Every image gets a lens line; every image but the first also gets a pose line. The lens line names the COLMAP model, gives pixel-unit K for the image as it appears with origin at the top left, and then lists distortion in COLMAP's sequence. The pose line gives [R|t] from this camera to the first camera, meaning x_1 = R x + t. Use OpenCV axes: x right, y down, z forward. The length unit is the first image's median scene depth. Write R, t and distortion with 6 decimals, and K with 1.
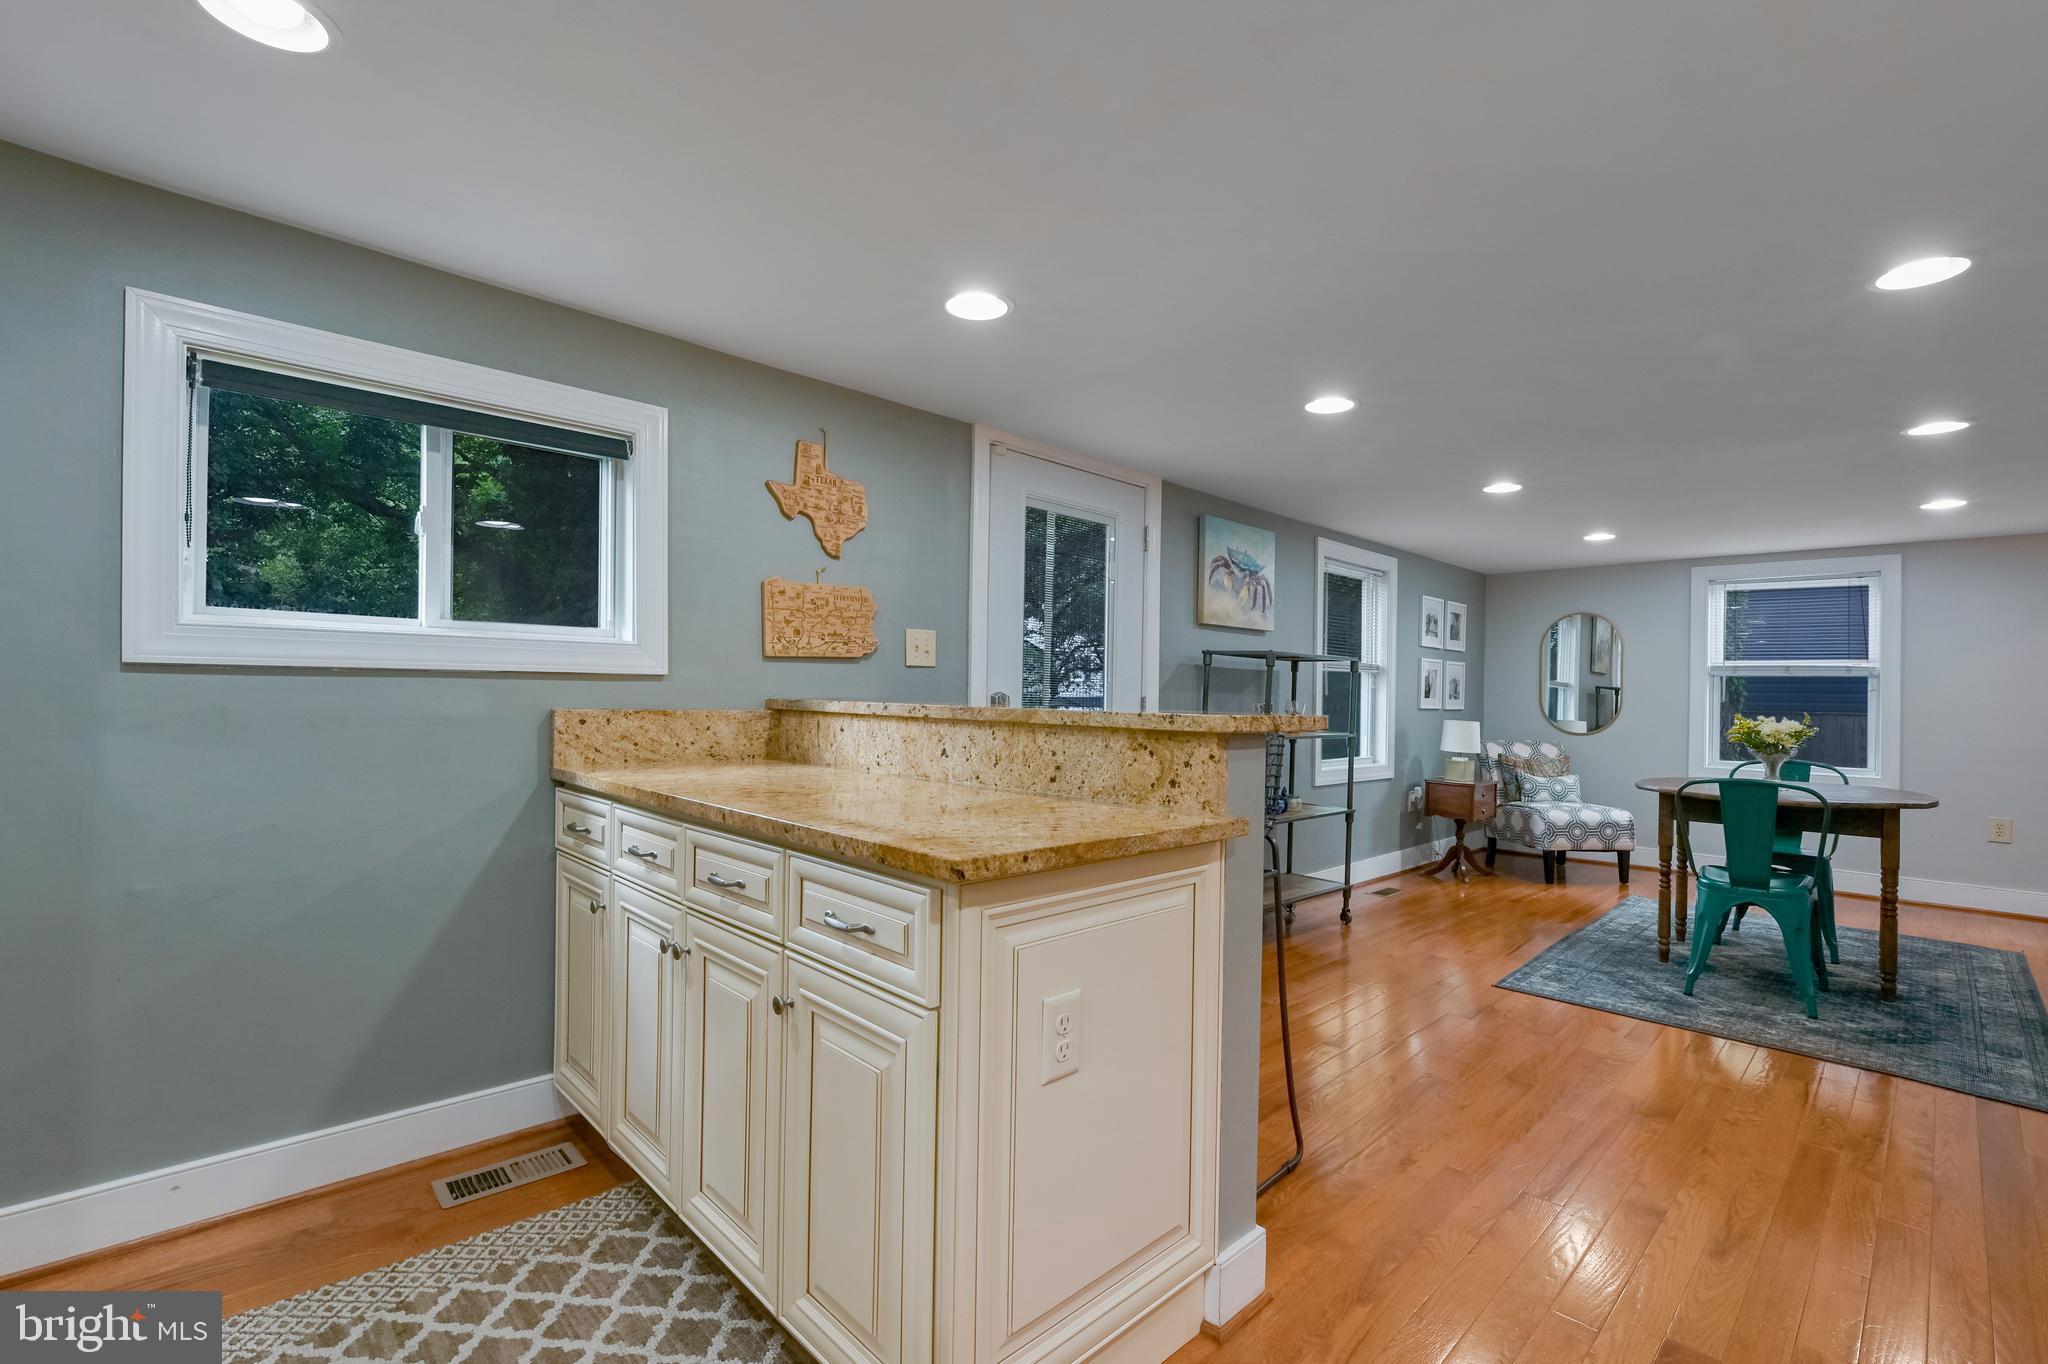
lens RADIAL K [[934.5, 0, 1001.4], [0, 934.5, 682.8], [0, 0, 1]] dist [-0.008229, -0.000730]
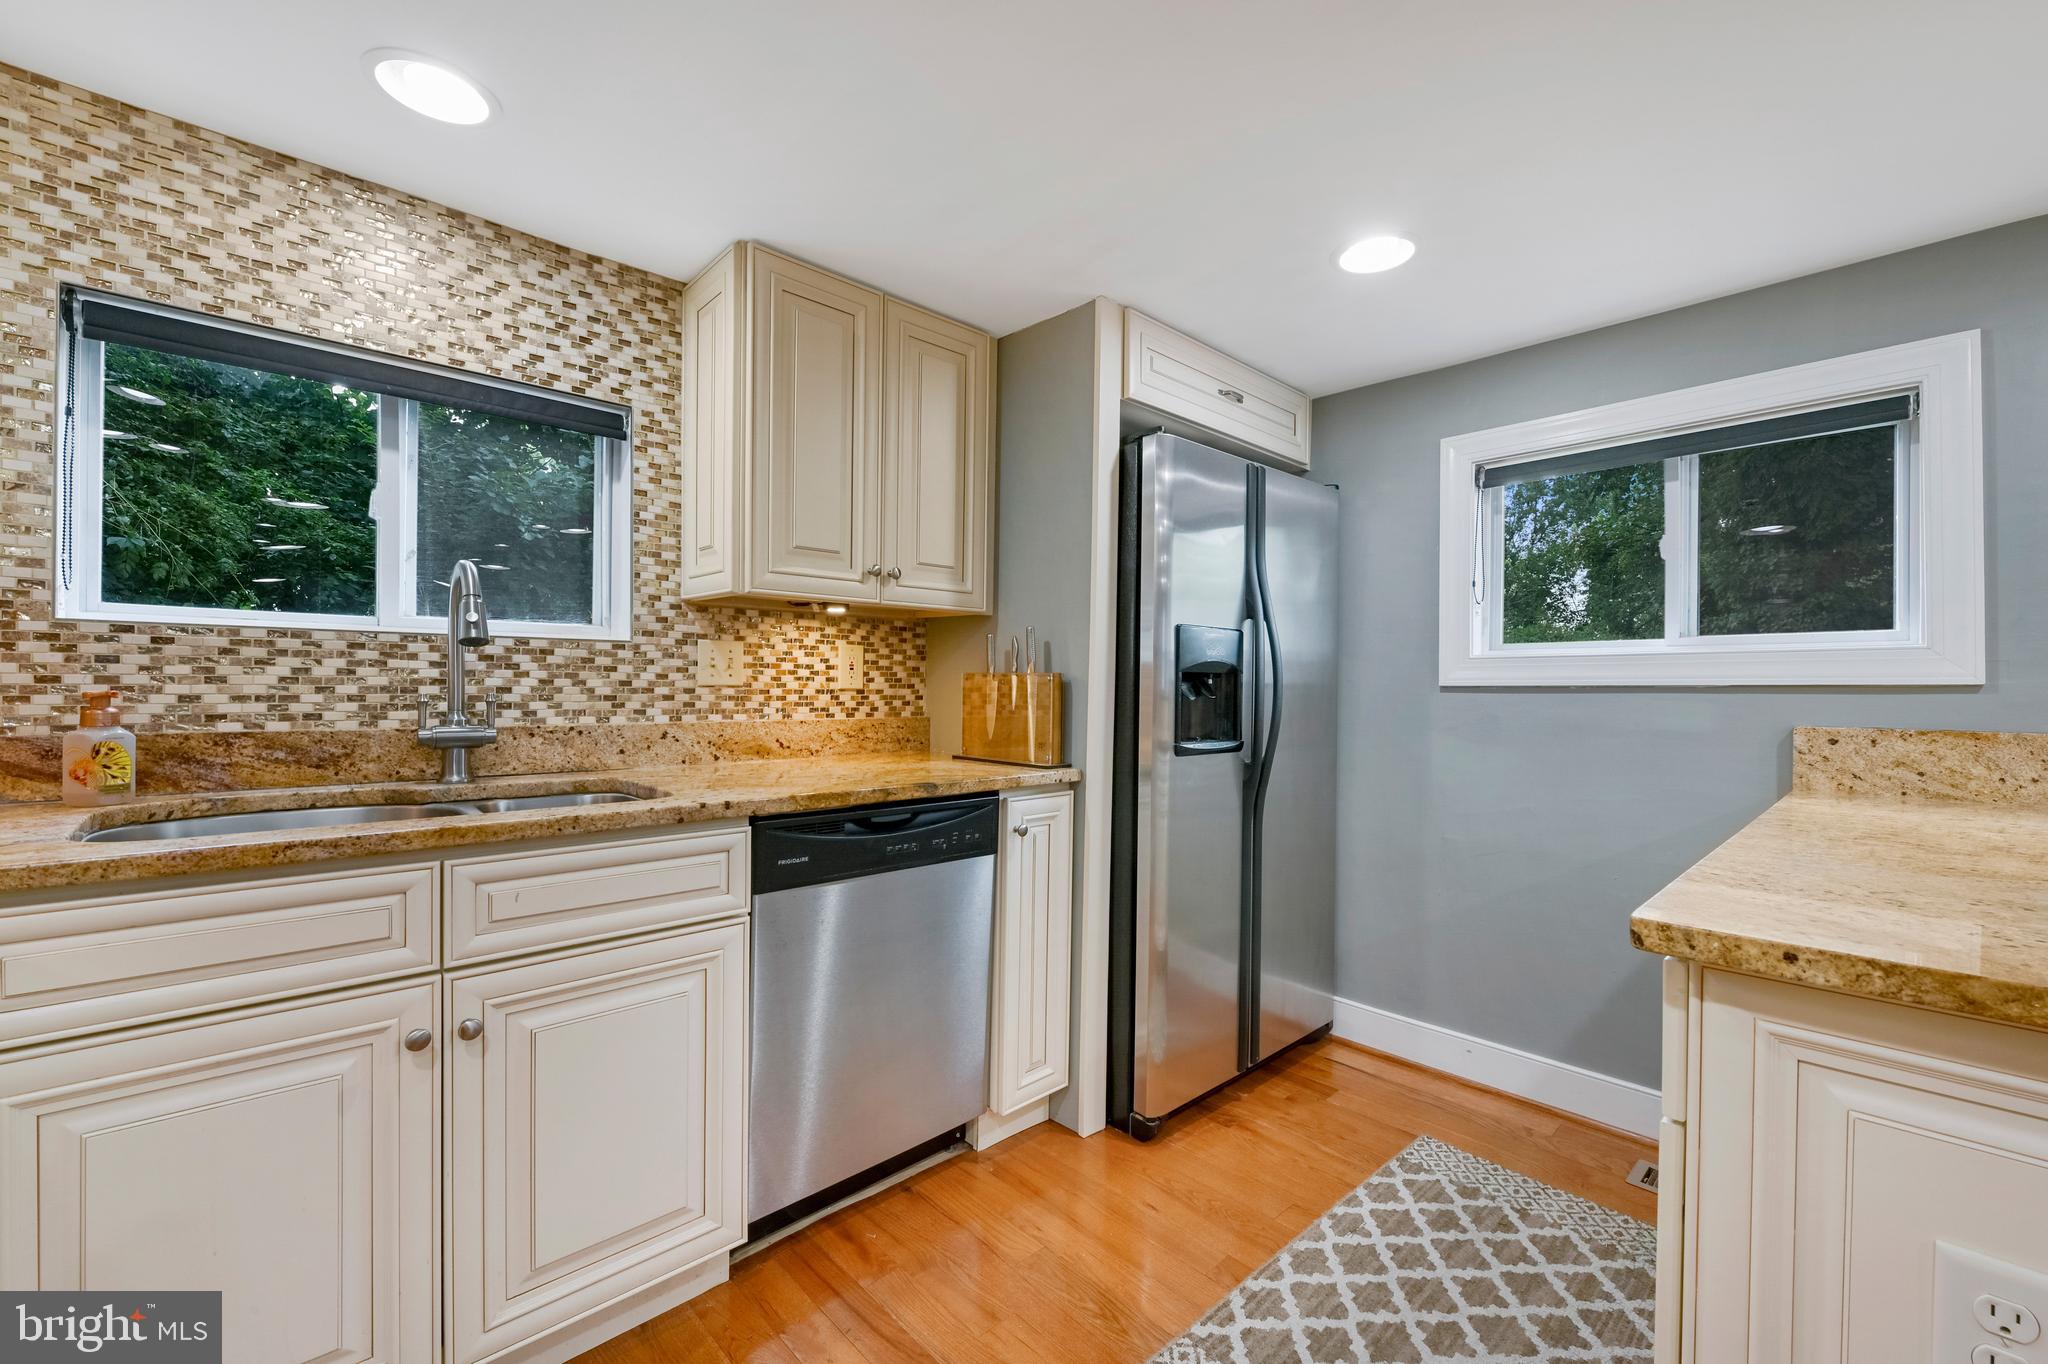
lens RADIAL K [[830.3, 0, 1030.8], [0, 830.3, 690.1], [0, 0, 1]] dist [-0.006047, -0.000013]
pose [[-0.017758, -0.020573, -0.999631, 0.225186], [-0.000478, 0.999788, -0.020568, 0.006902], [0.999842, 0.000113, -0.017765, 0.186239]]
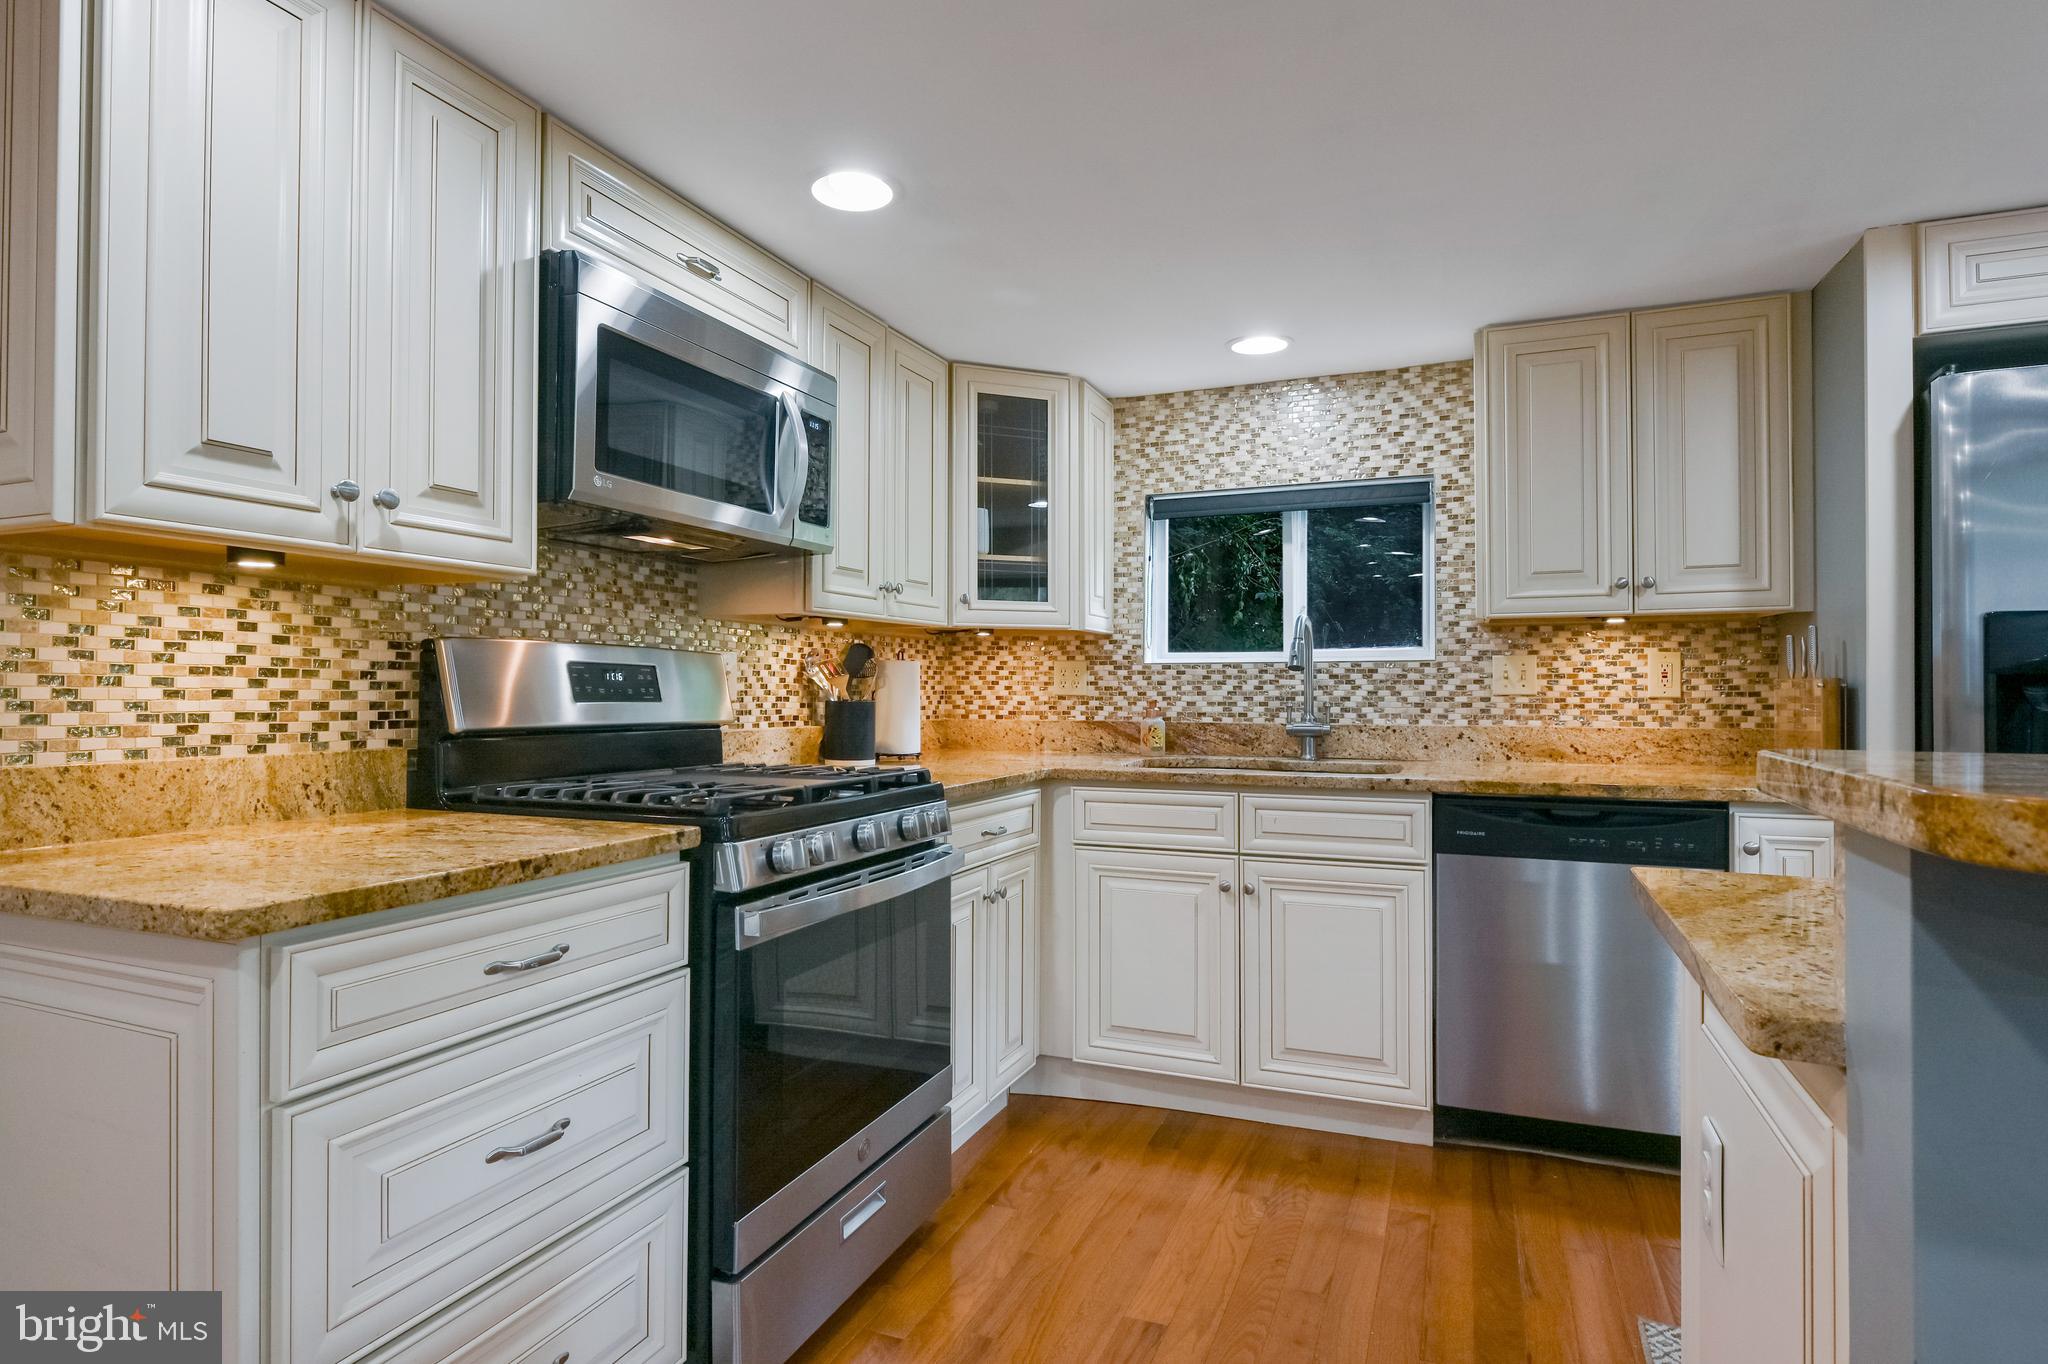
lens RADIAL K [[1083.3, 0, 1027.4], [0, 1083.3, 687.2], [0, 0, 1]] dist [-0.001906, -0.003112]
pose [[-0.918889, -0.025787, -0.393673, 0.353813], [-0.018999, 0.999596, -0.021130, 0.011778], [0.394059, -0.011937, -0.919008, 0.625442]]
